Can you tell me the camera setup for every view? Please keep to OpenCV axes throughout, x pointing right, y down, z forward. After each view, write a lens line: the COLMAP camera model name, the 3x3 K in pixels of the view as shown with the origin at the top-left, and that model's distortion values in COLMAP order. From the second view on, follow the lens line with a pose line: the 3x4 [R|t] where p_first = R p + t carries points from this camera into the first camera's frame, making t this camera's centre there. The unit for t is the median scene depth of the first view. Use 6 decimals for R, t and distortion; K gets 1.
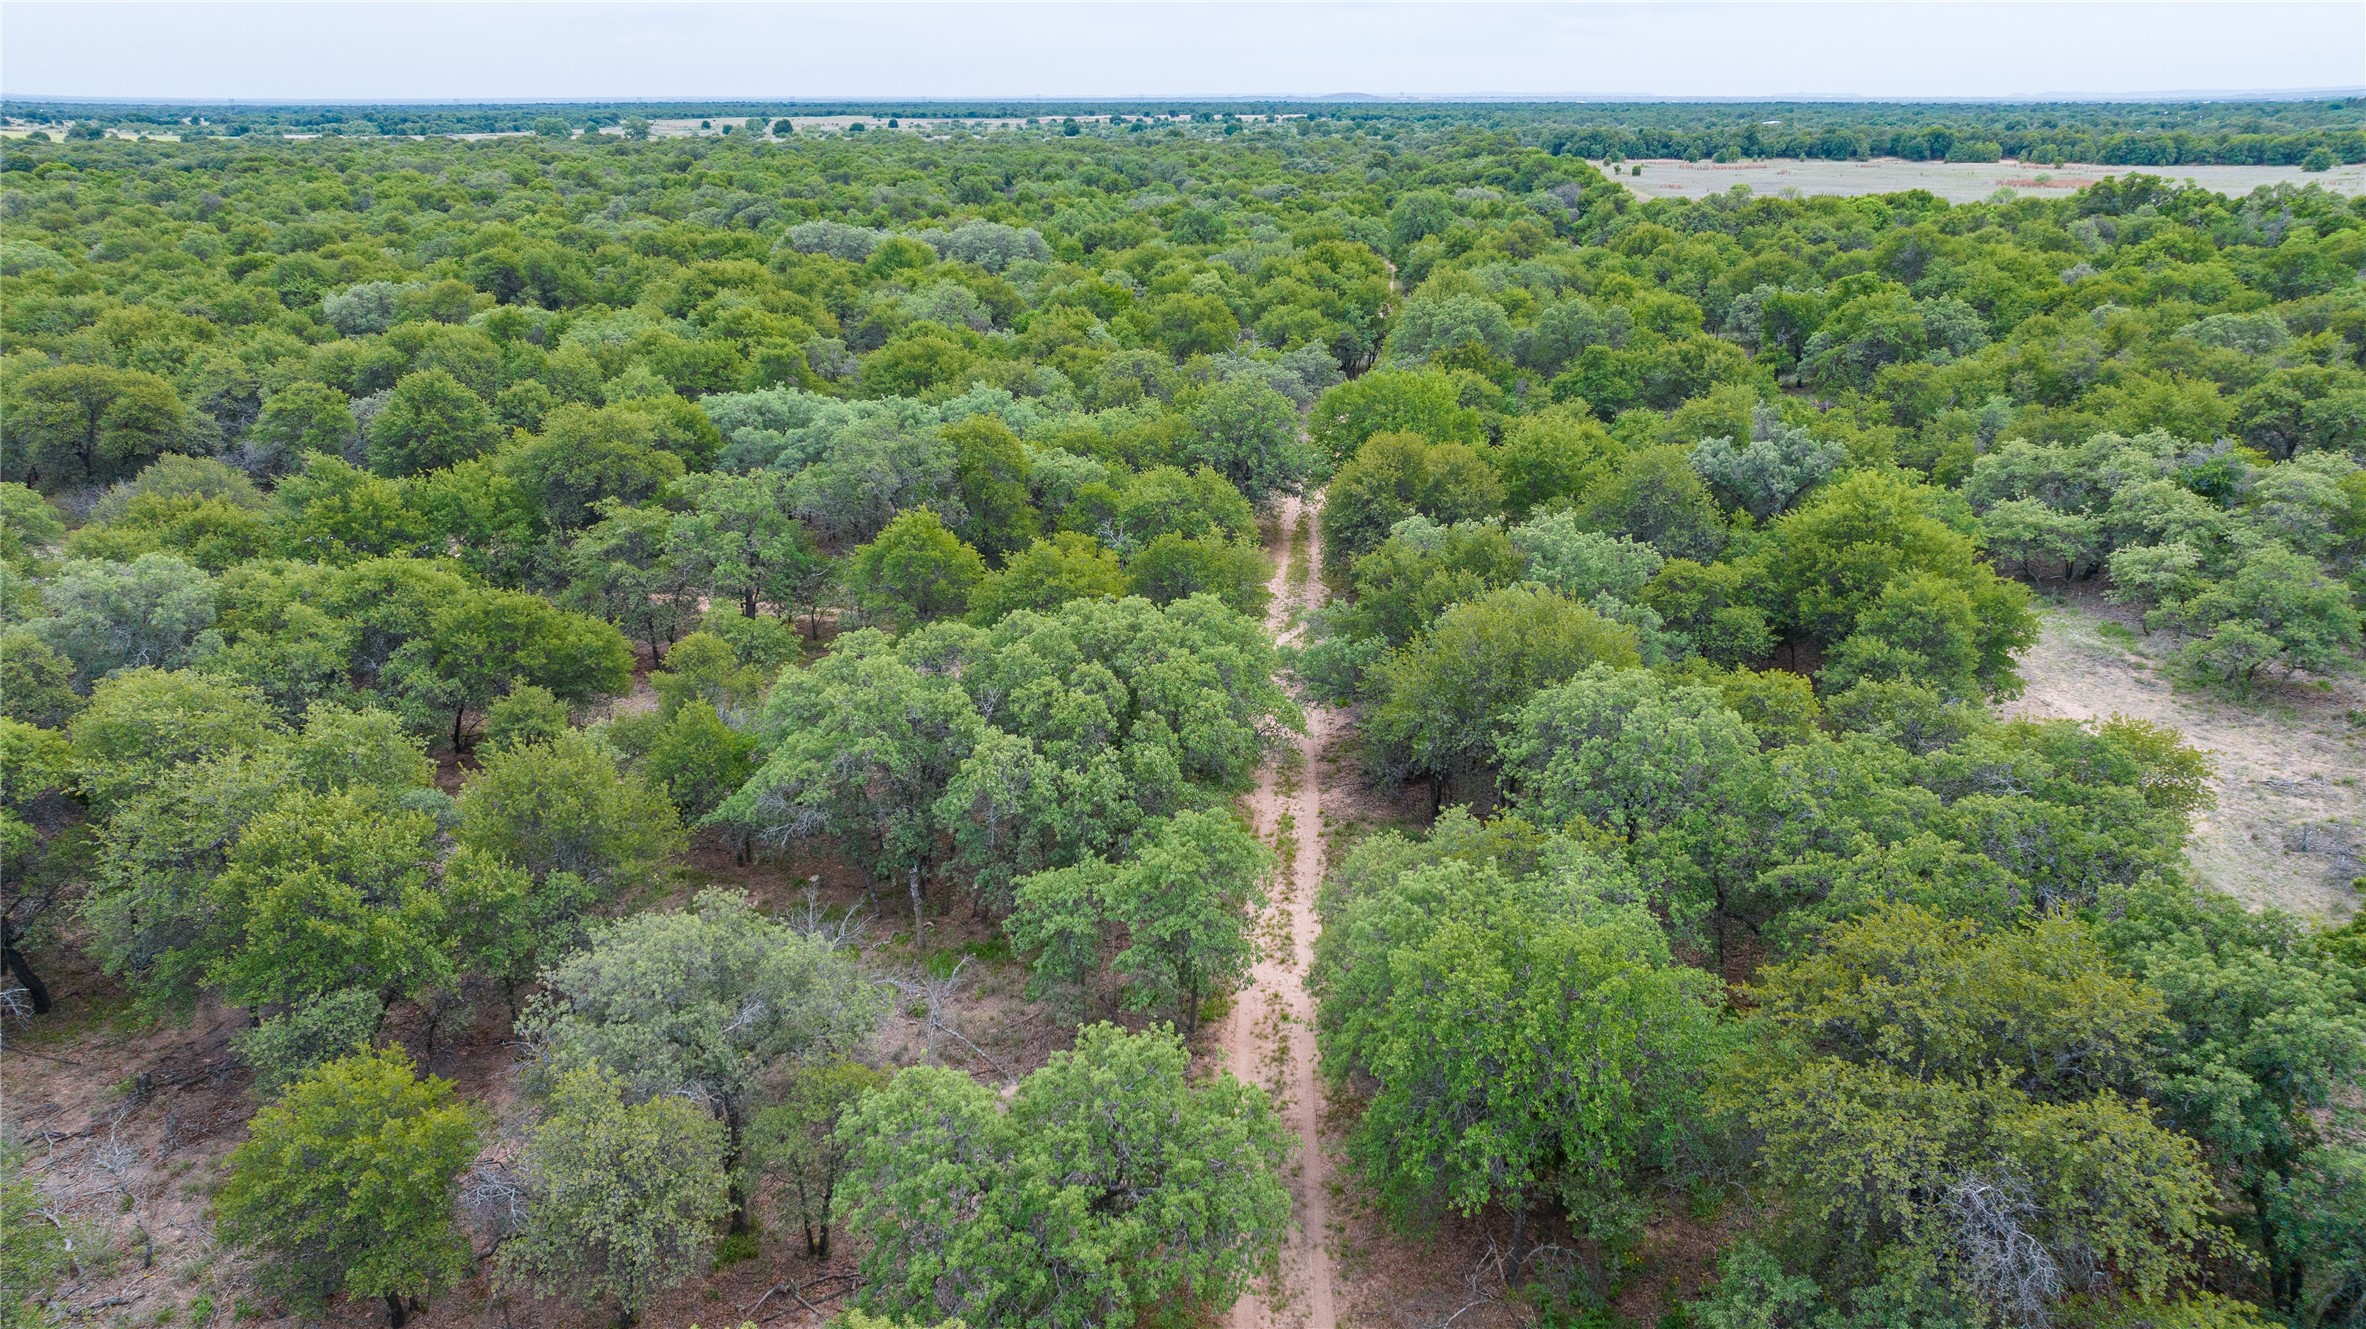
lens RADIAL K [[1677.5, 0, 1183.0], [0, 1677.5, 664.5], [0, 0, 1]] dist [-0.029437, 0.029119]
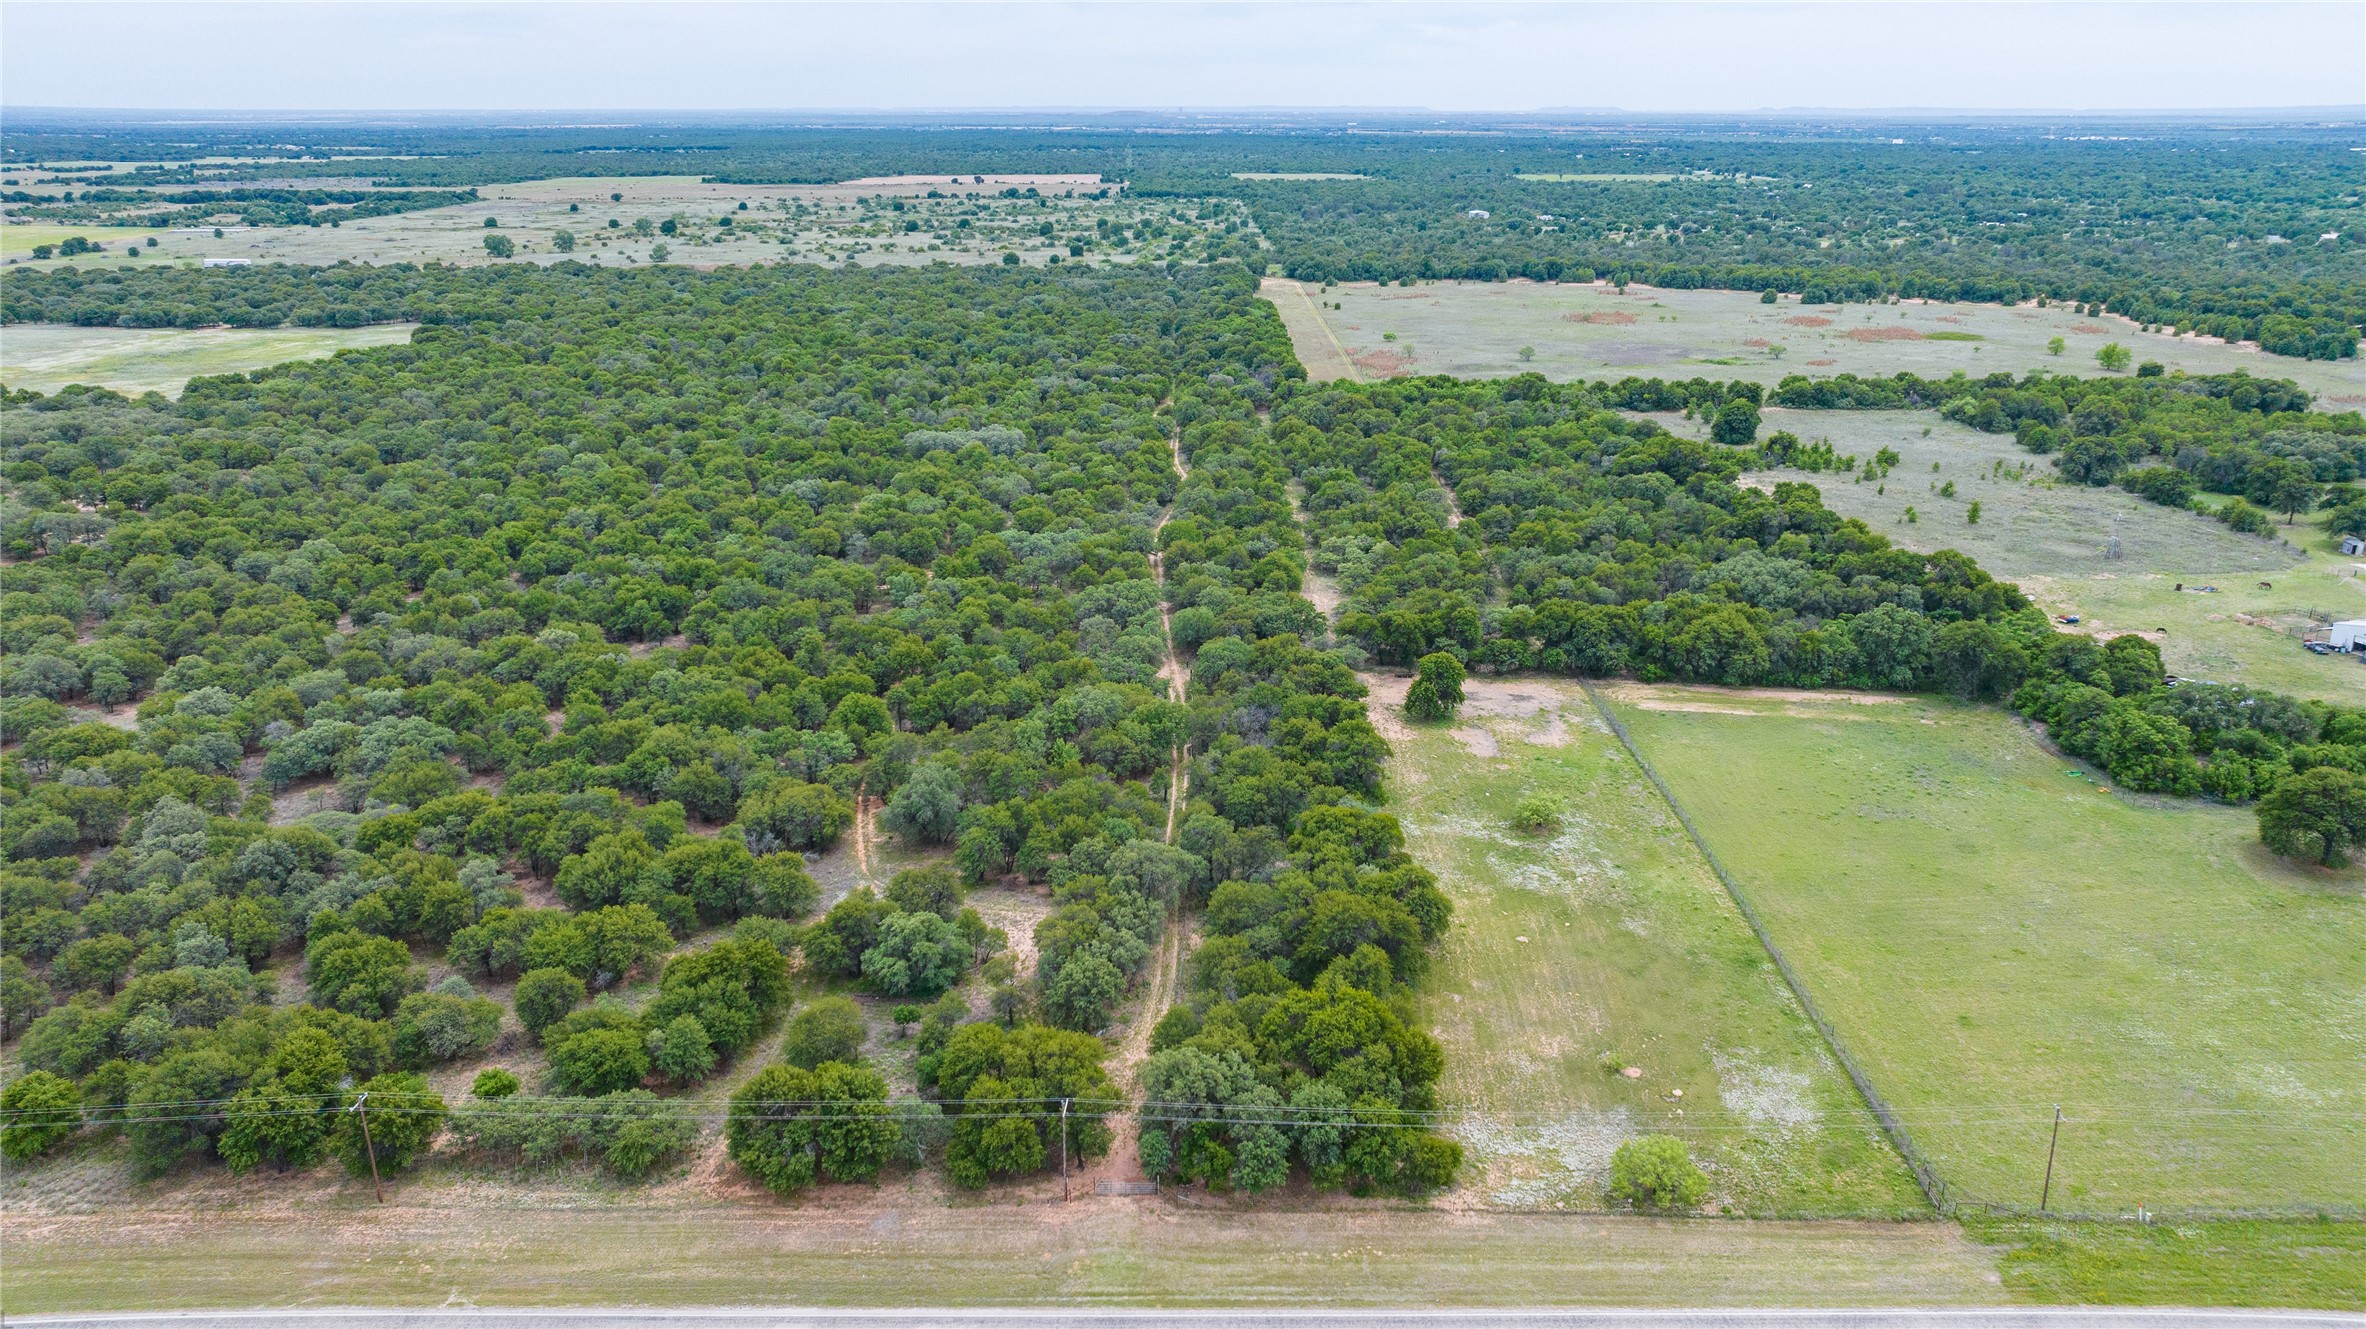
lens RADIAL K [[1677.5, 0, 1183.0], [0, 1677.5, 664.5], [0, 0, 1]] dist [-0.029437, 0.029119]
pose [[0.992231, -0.036683, 0.118879, -0.095957], [0.037750, 0.999265, -0.006732, 0.050991], [-0.118545, 0.011167, 0.992886, -0.810334]]
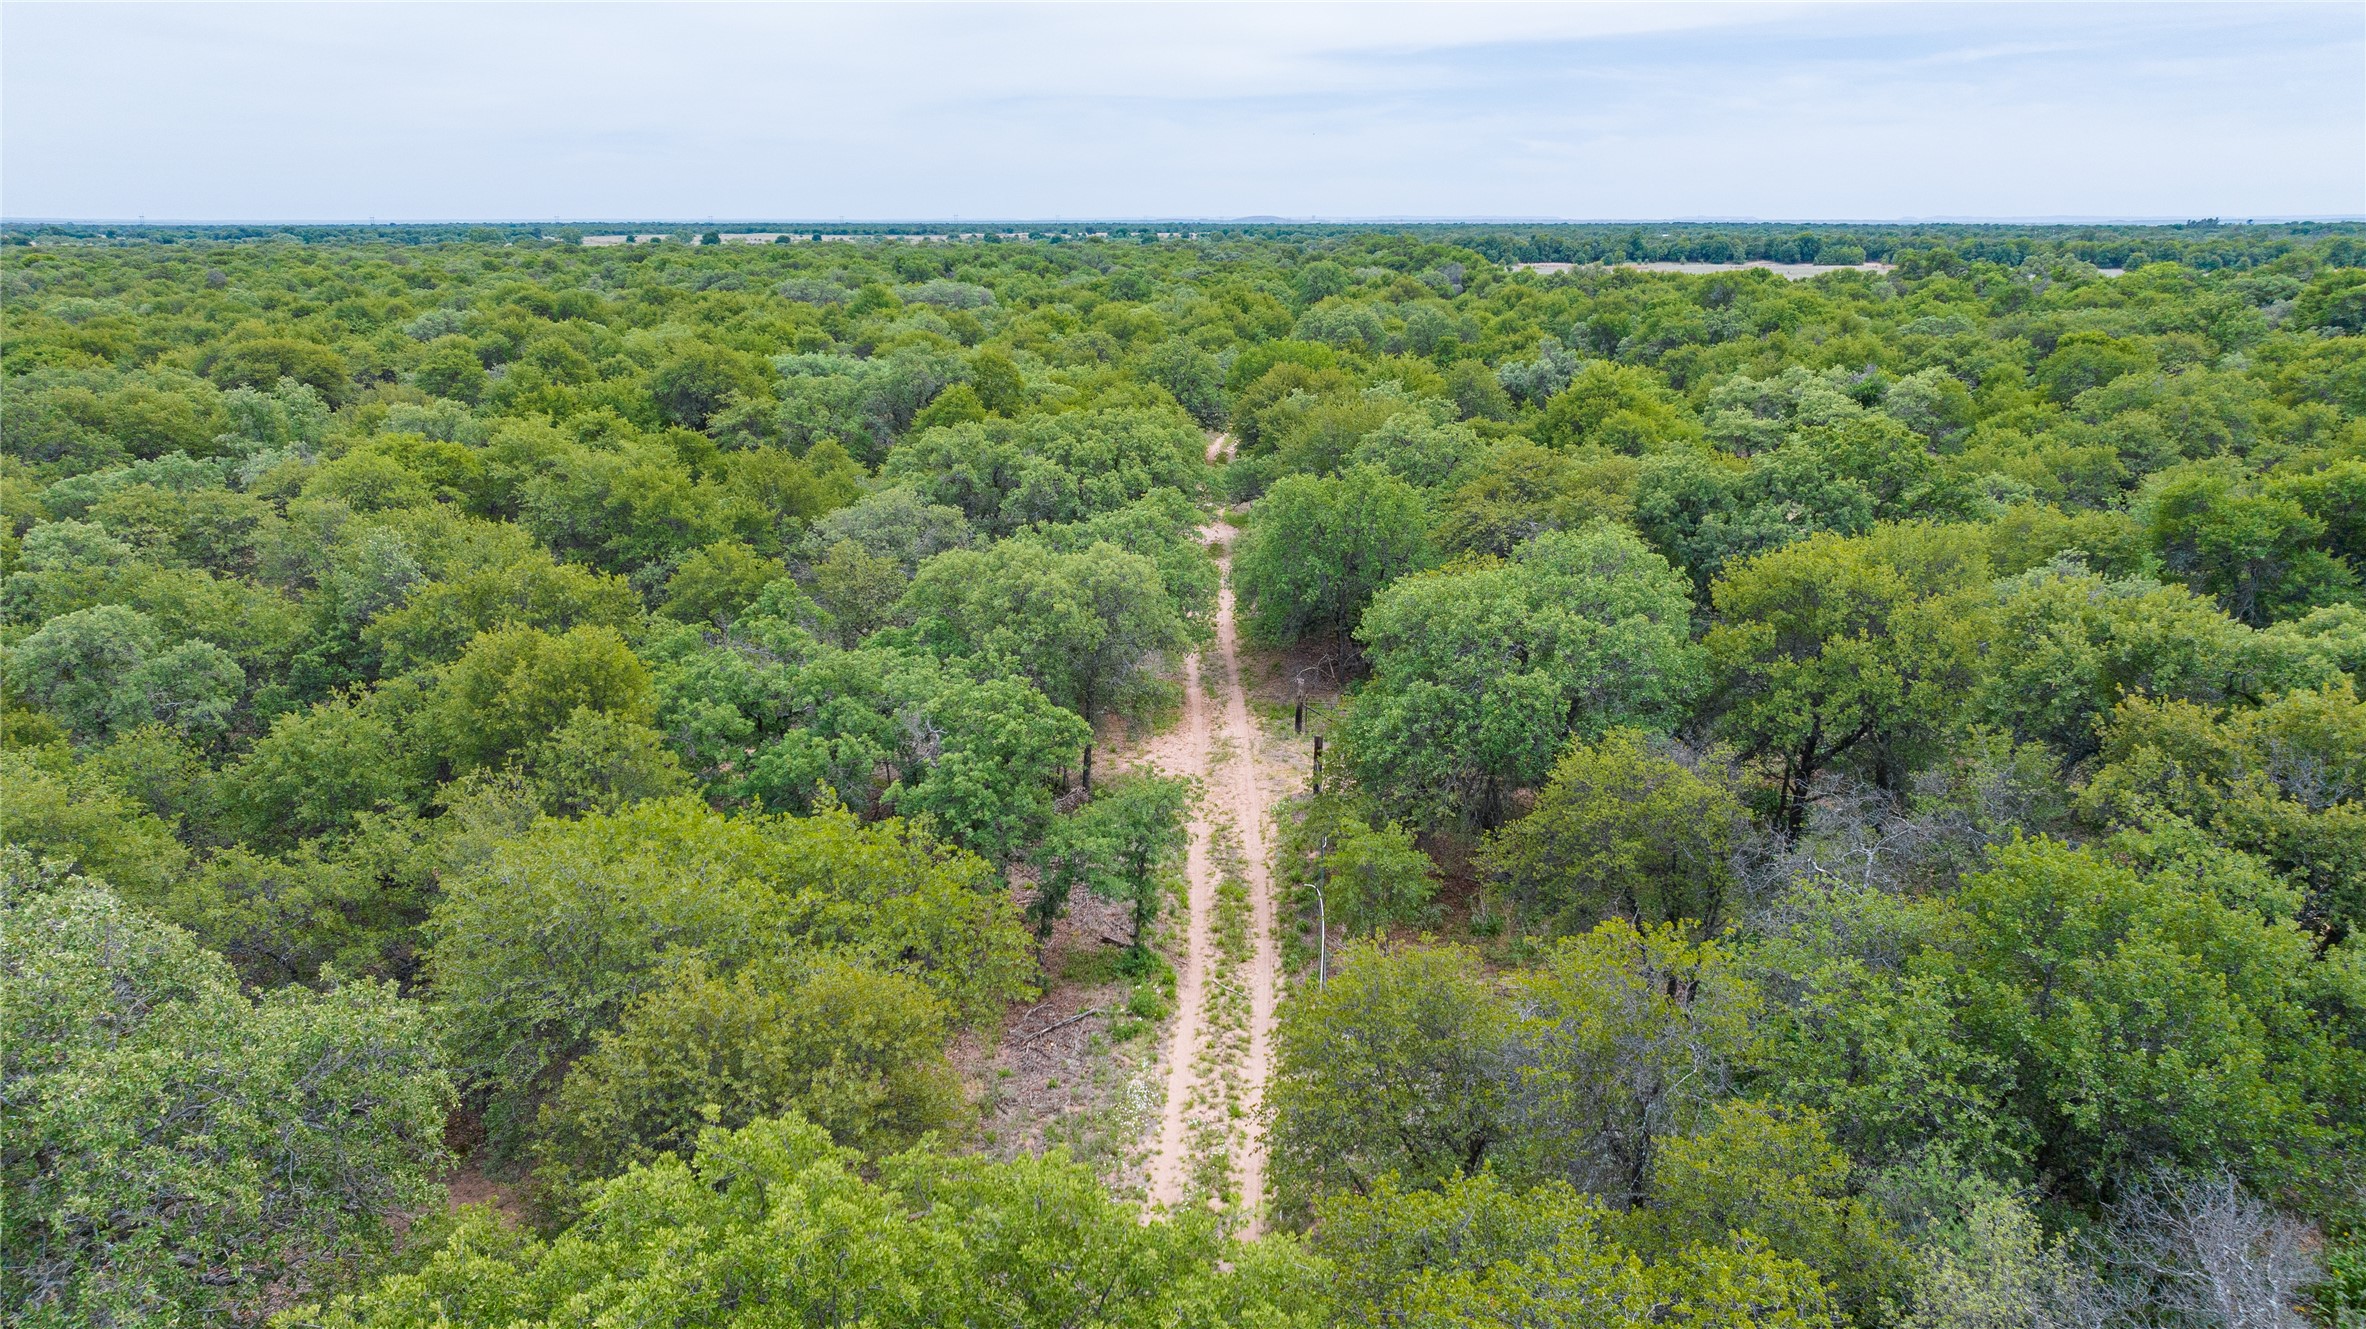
lens RADIAL K [[1690.6, 0, 1184.8], [0, 1690.6, 671.0], [0, 0, 1]] dist [-0.018403, 0.000767]
pose [[0.998760, -0.011714, 0.048387, -0.007242], [0.014887, 0.997727, -0.065728, 0.051982], [-0.047507, 0.066367, 0.996664, -0.093958]]
